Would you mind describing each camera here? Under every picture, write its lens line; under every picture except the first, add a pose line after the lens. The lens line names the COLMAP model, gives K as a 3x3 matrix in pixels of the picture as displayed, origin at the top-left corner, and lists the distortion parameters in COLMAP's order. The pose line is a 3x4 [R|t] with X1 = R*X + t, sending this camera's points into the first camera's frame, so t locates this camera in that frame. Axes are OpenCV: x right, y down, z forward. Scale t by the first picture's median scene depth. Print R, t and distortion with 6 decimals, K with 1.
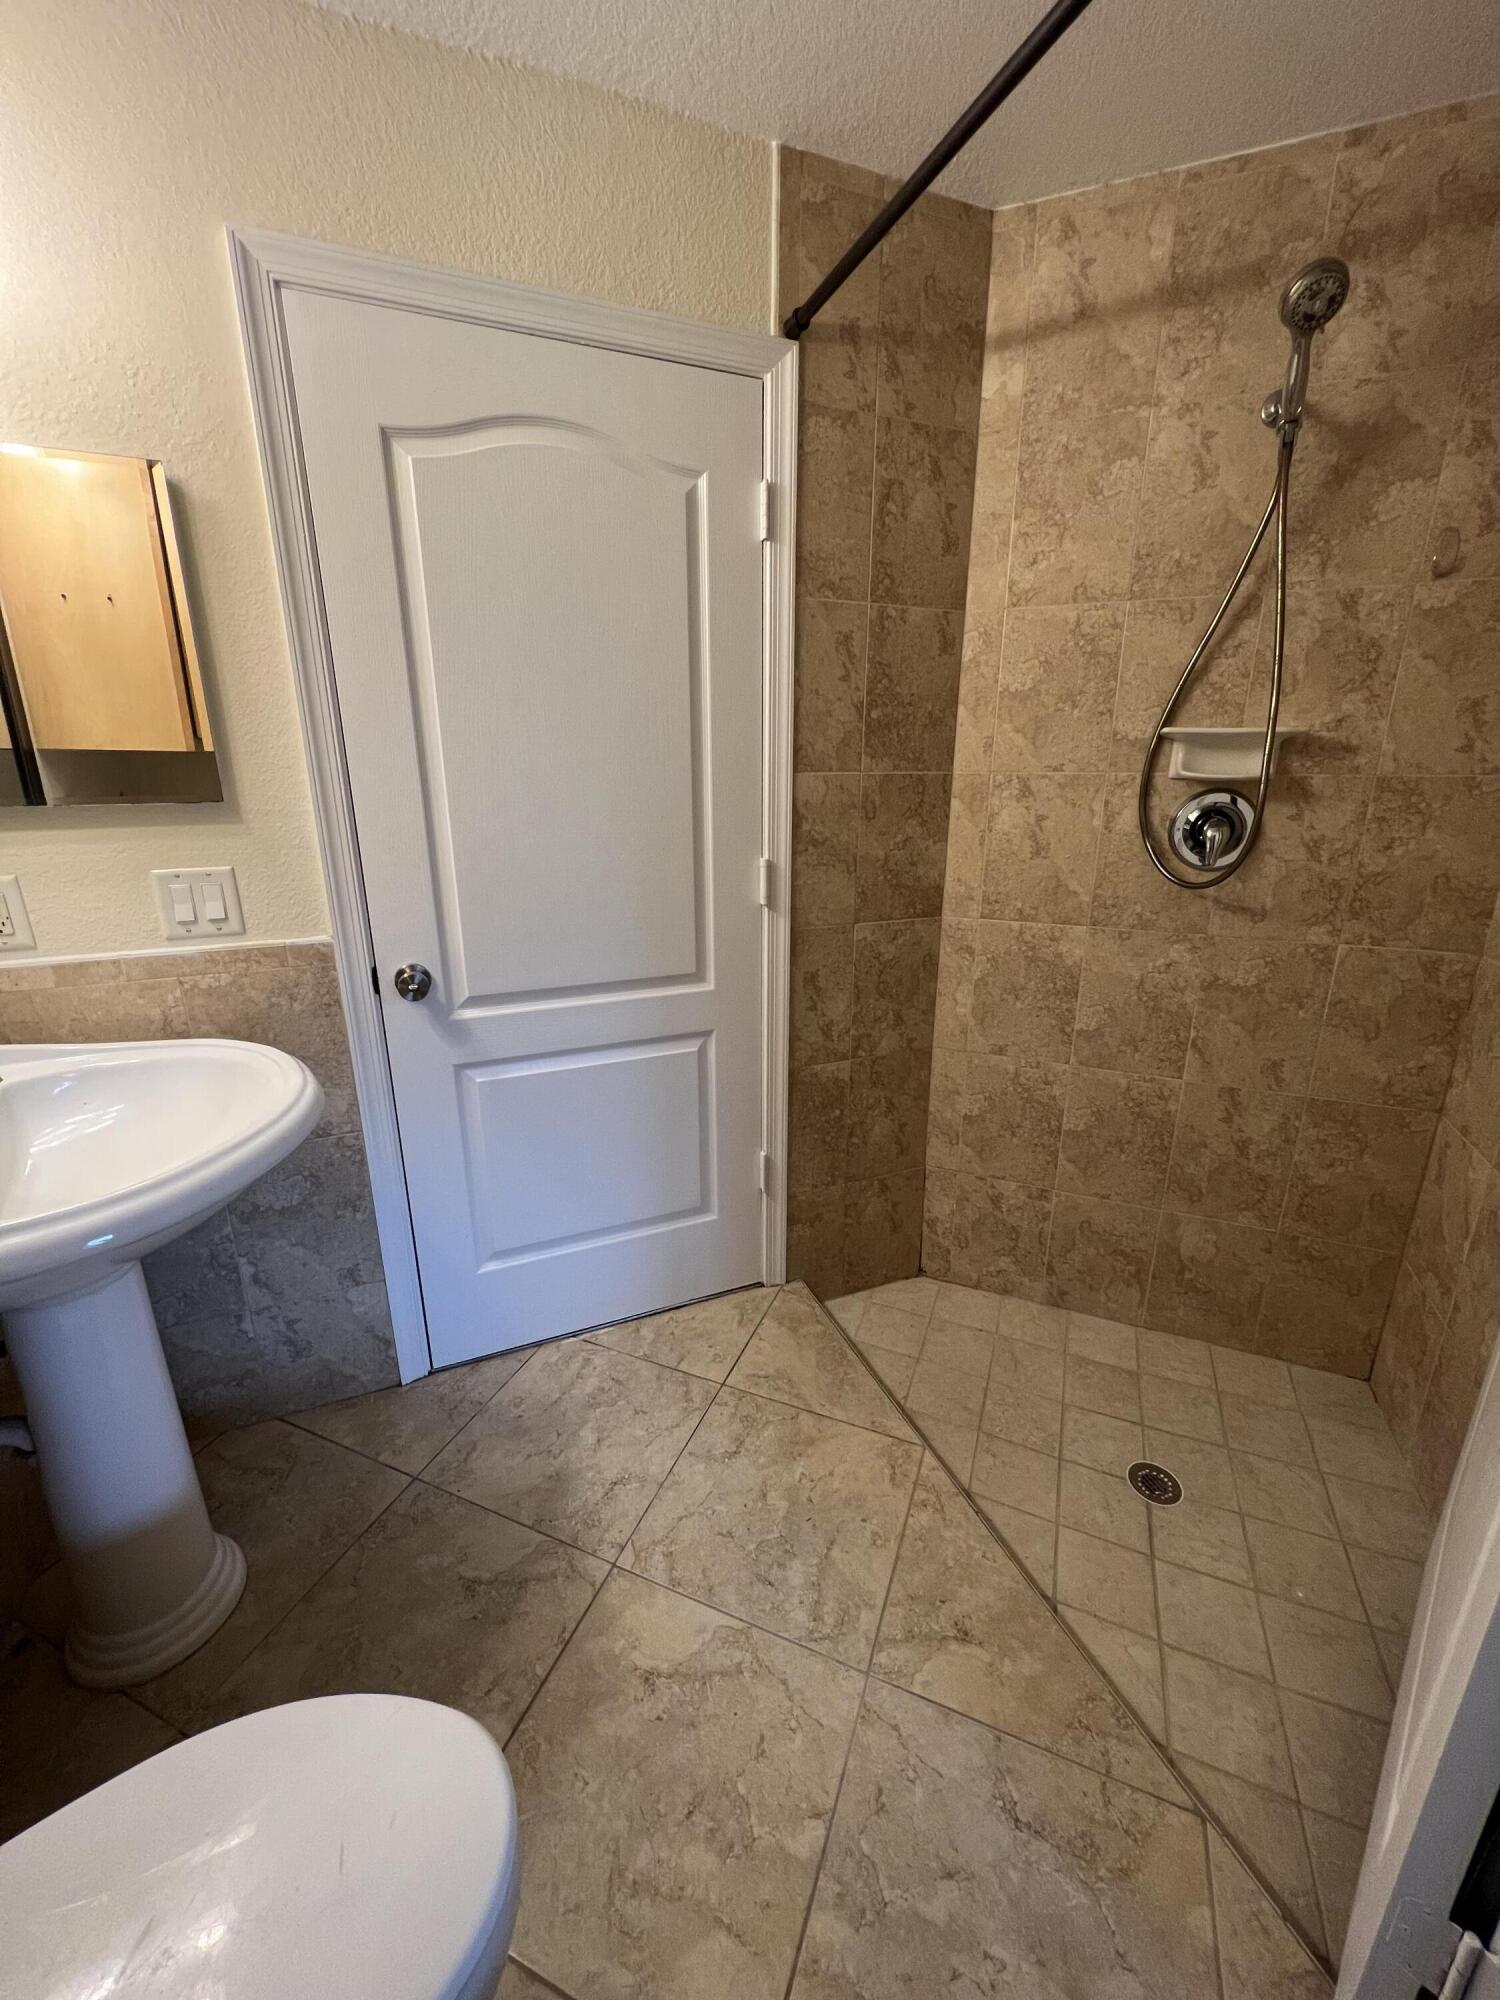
lens RADIAL K [[800.0, 0, 753.4], [0, 800.0, 998.1], [0, 0, 1]] dist [-0.000231, -0.000045]
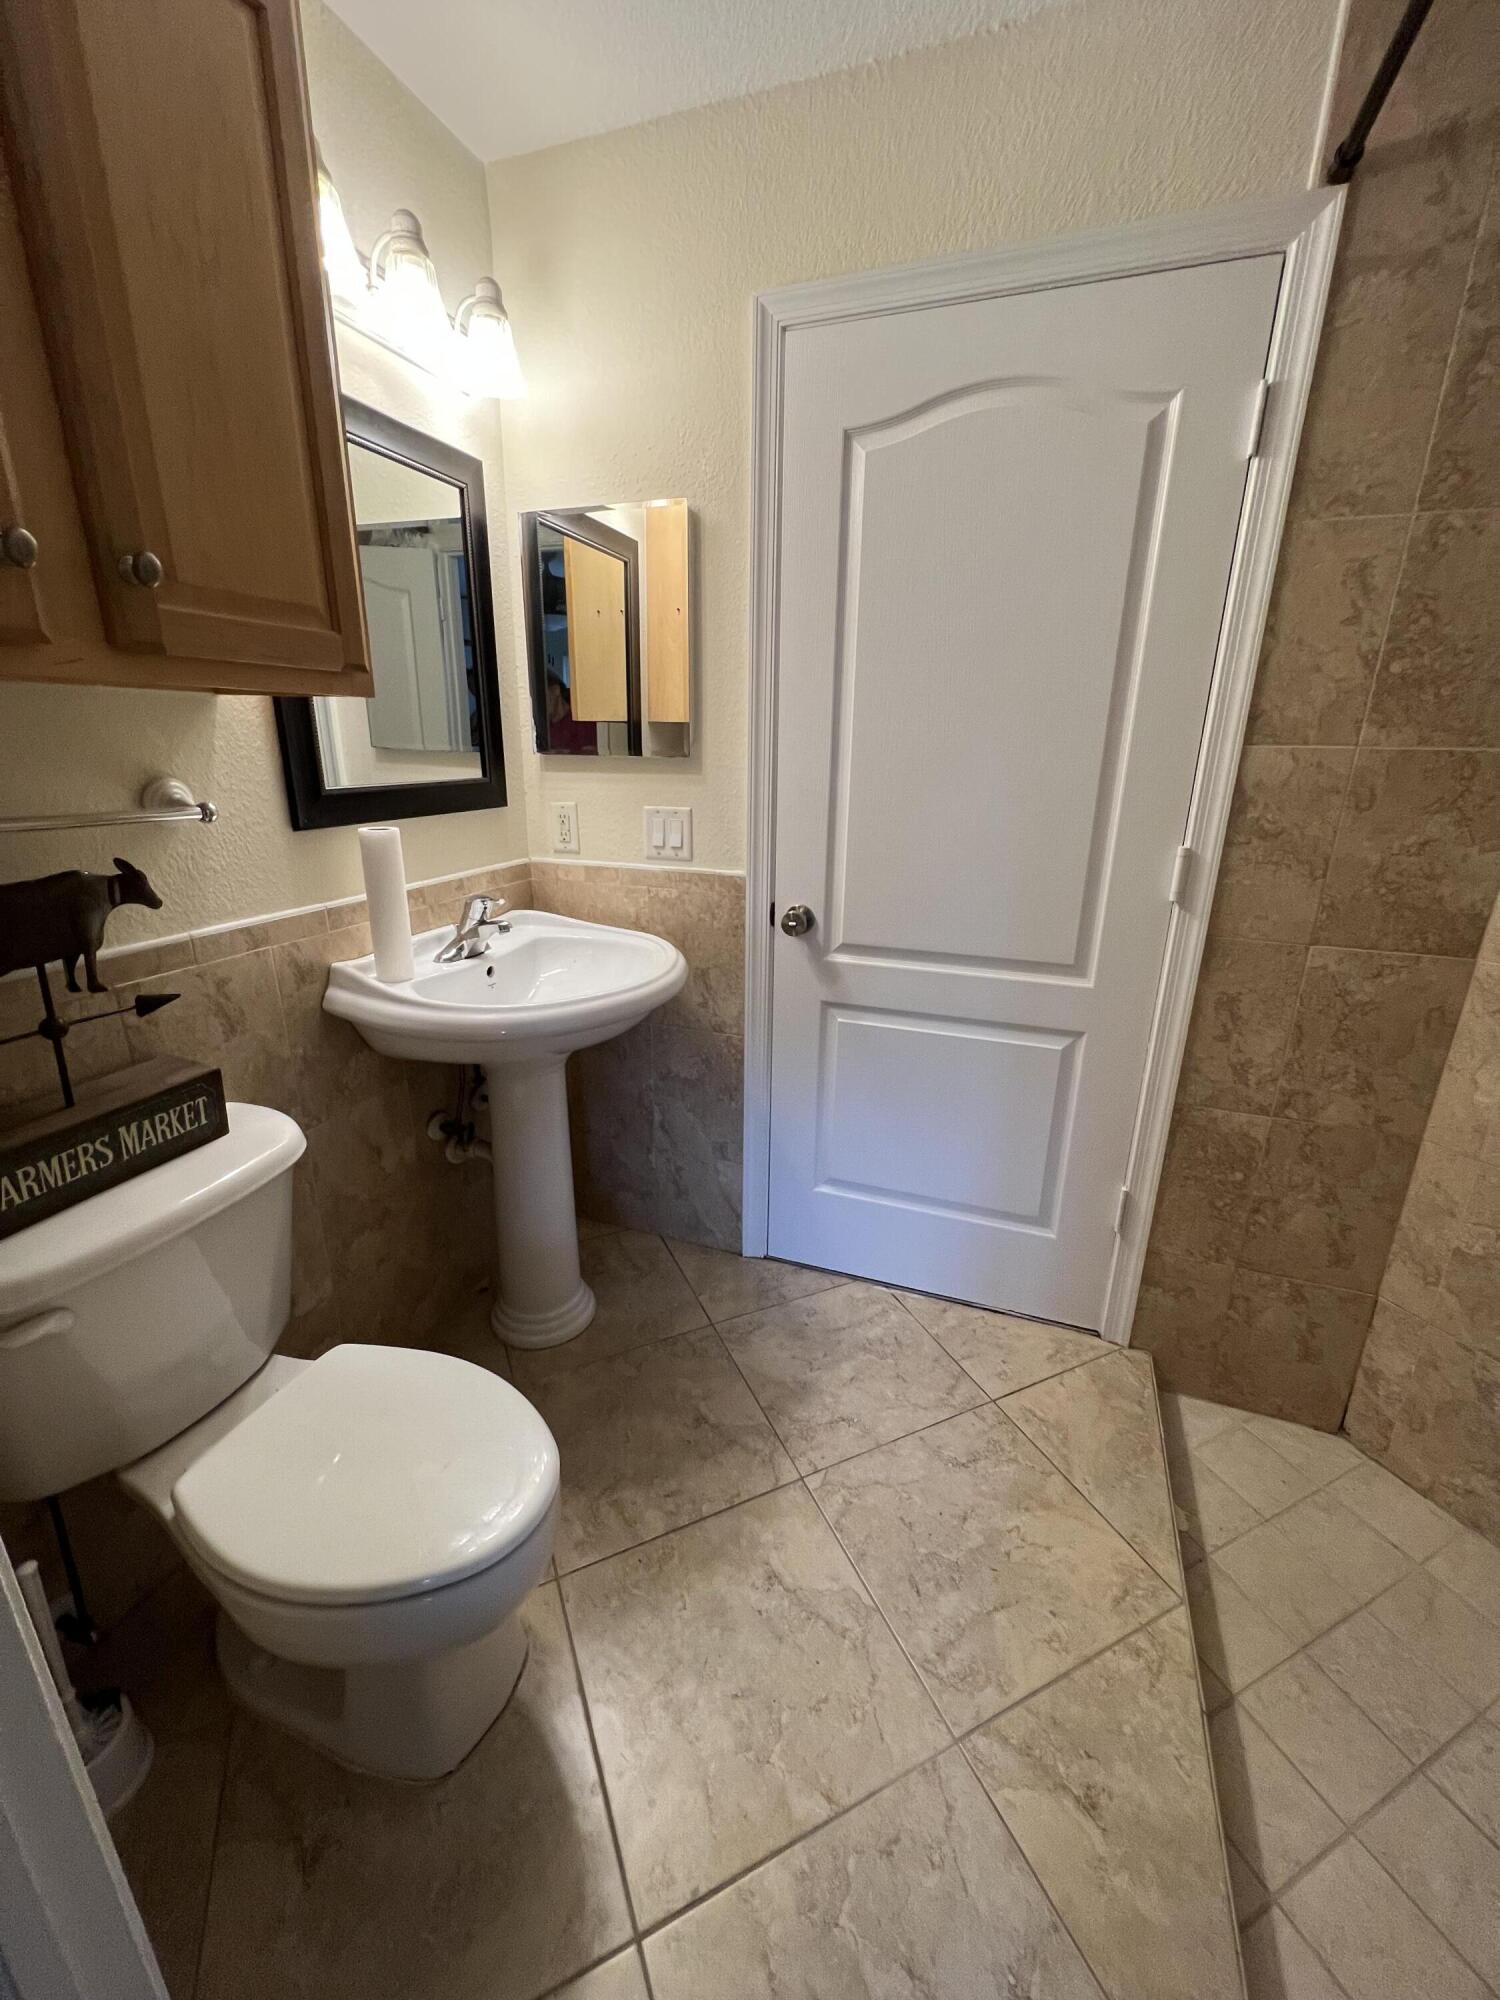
lens RADIAL K [[800.0, 0, 753.4], [0, 800.0, 998.1], [0, 0, 1]] dist [-0.000231, -0.000045]
pose [[0.733526, 0.216866, -0.644133, 0.275734], [-0.207563, 0.973930, 0.091533, -0.002968], [0.647191, 0.066557, 0.759417, 0.083706]]
